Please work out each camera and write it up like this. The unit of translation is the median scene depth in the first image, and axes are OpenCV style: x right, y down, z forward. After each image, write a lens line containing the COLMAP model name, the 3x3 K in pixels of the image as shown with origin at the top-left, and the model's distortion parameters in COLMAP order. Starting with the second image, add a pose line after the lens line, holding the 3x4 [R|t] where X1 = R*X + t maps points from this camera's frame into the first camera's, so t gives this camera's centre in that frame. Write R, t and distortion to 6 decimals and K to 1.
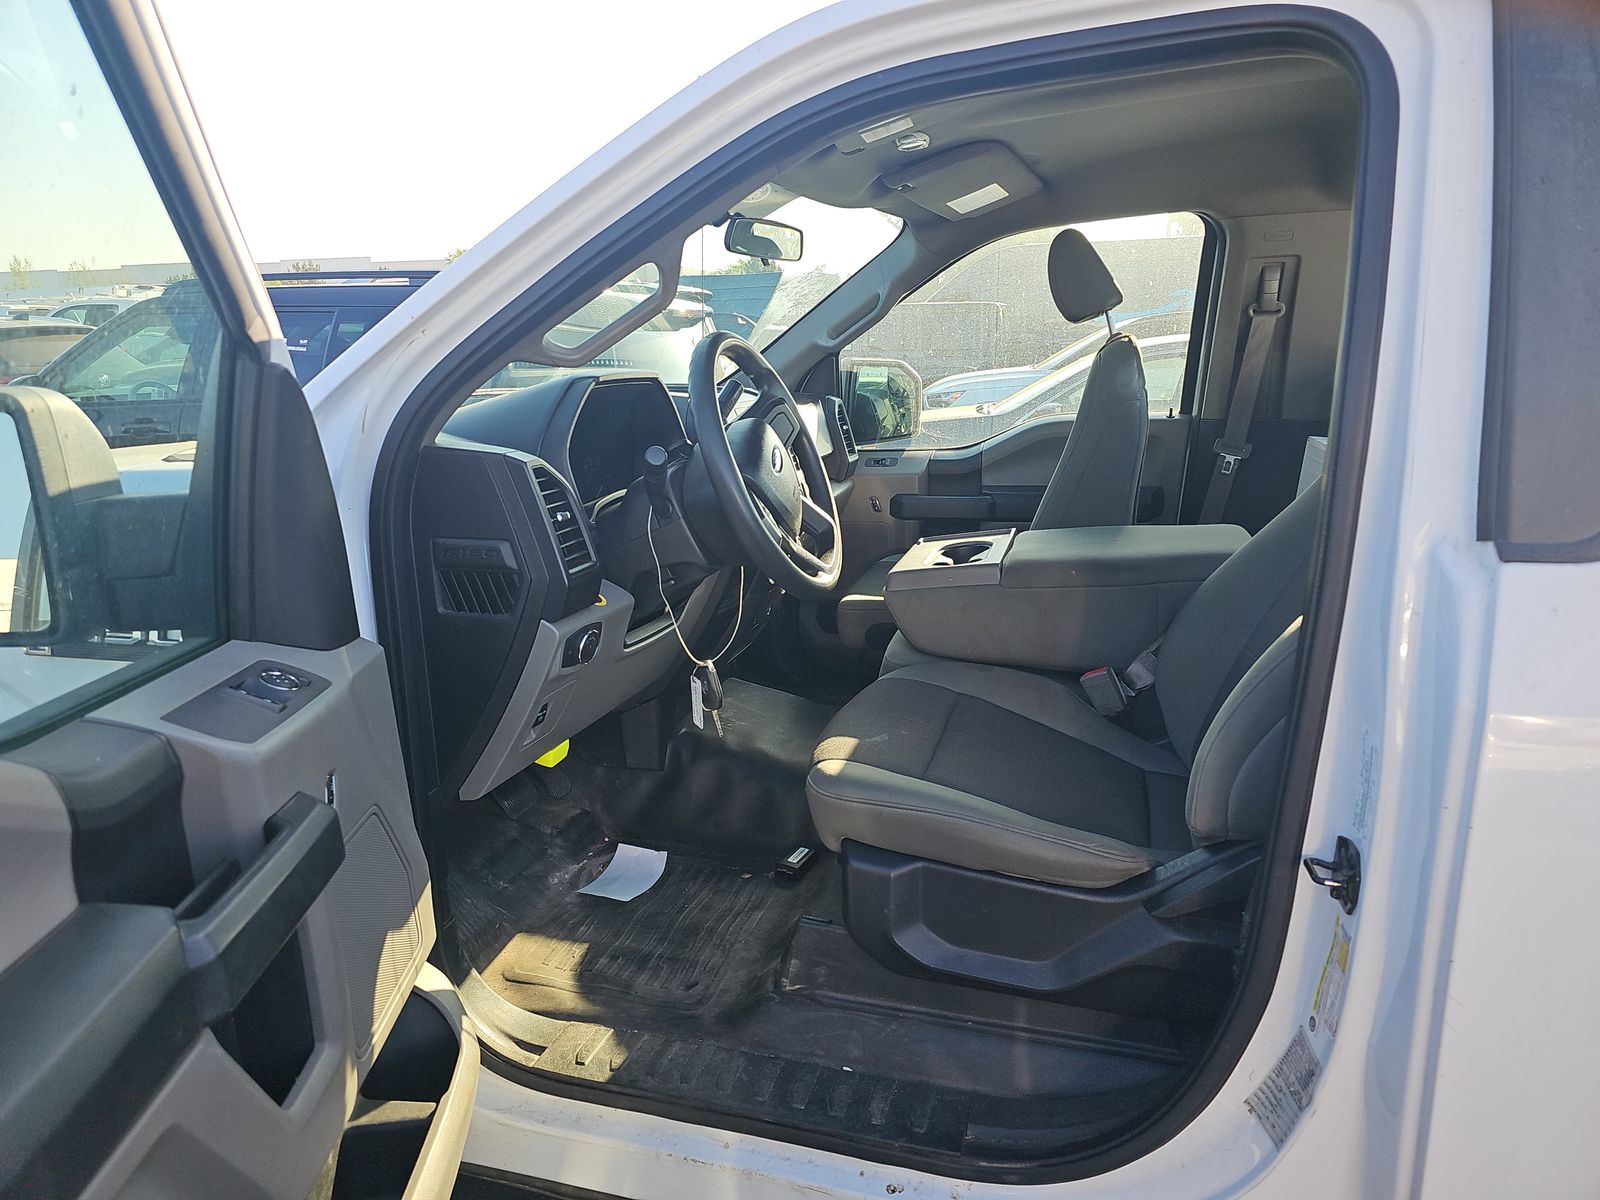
lens RADIAL K [[1043.9, 0, 800.7], [0, 1043.9, 601.9], [0, 0, 1]] dist [0.034254, -0.030244]
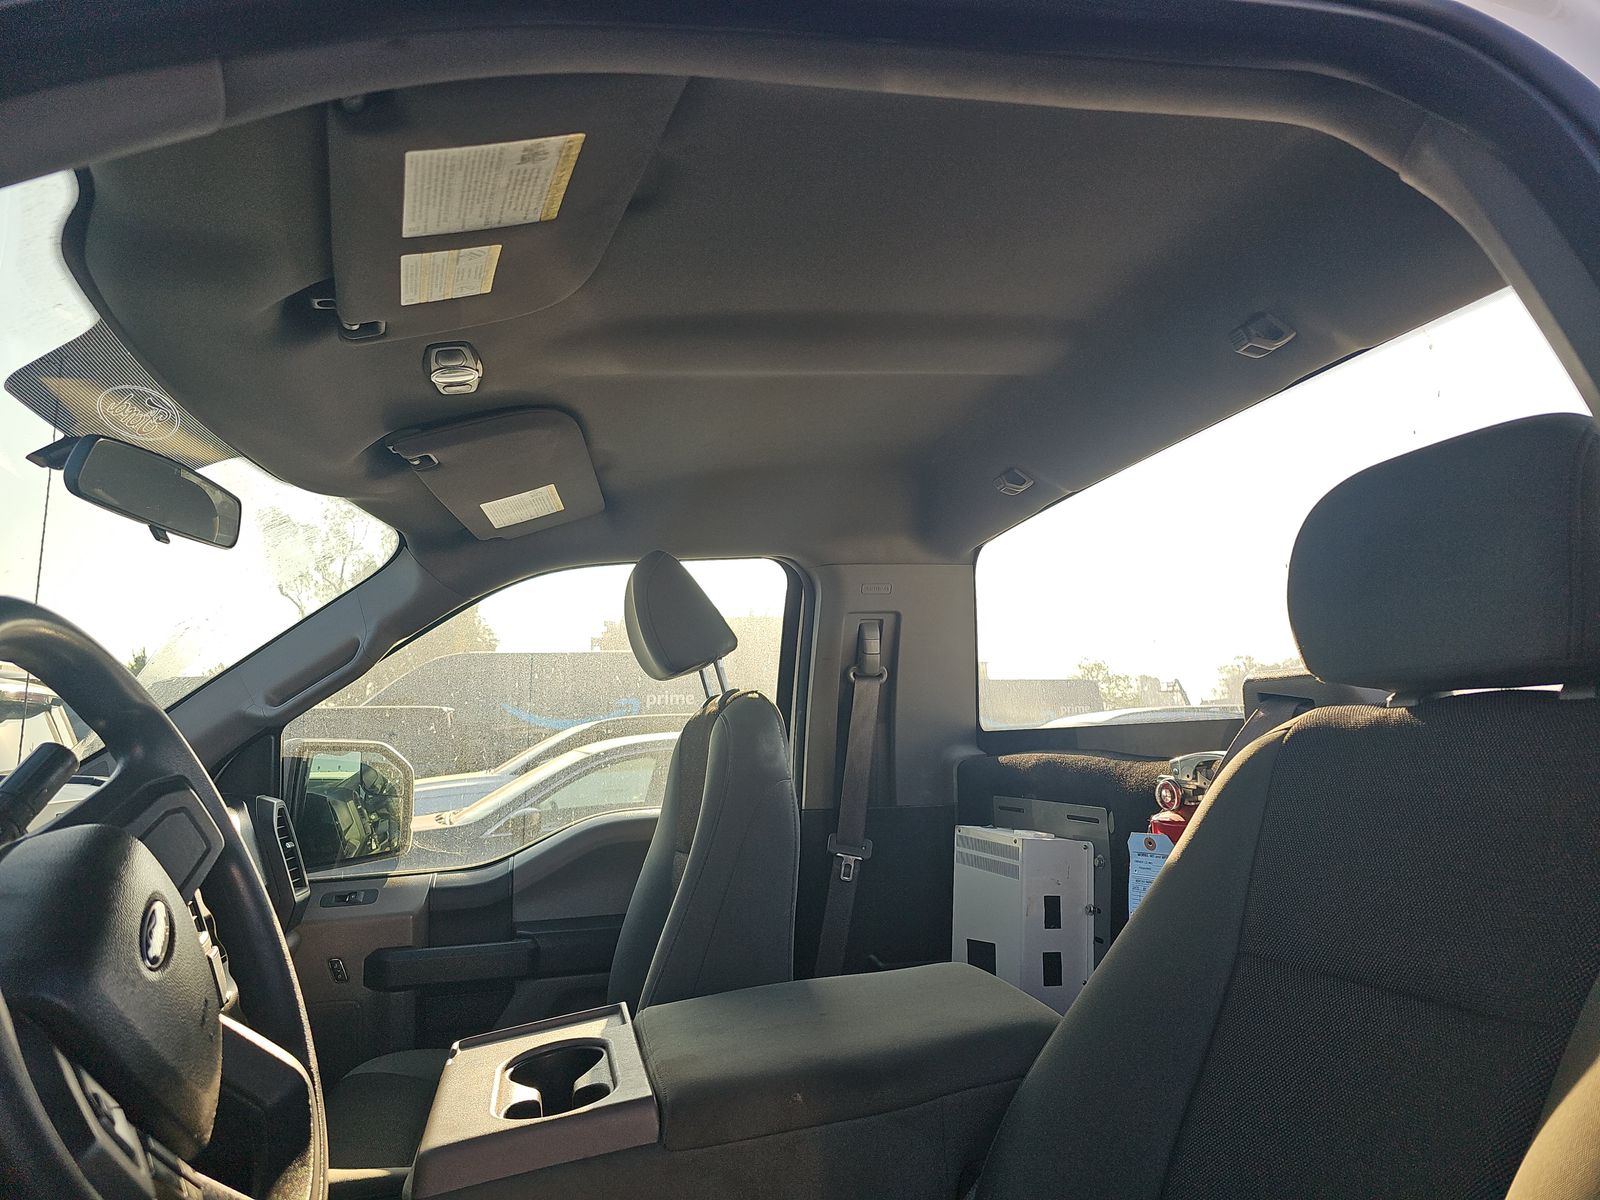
lens RADIAL K [[1043.9, 0, 798.7], [0, 1043.9, 602.7], [0, 0, 1]] dist [0.034254, -0.030244]
pose [[0.870047, 0.061568, 0.489109, -0.008347], [0.127149, 0.930573, -0.343317, -0.050502], [-0.476289, 0.360892, 0.801814, 0.317228]]
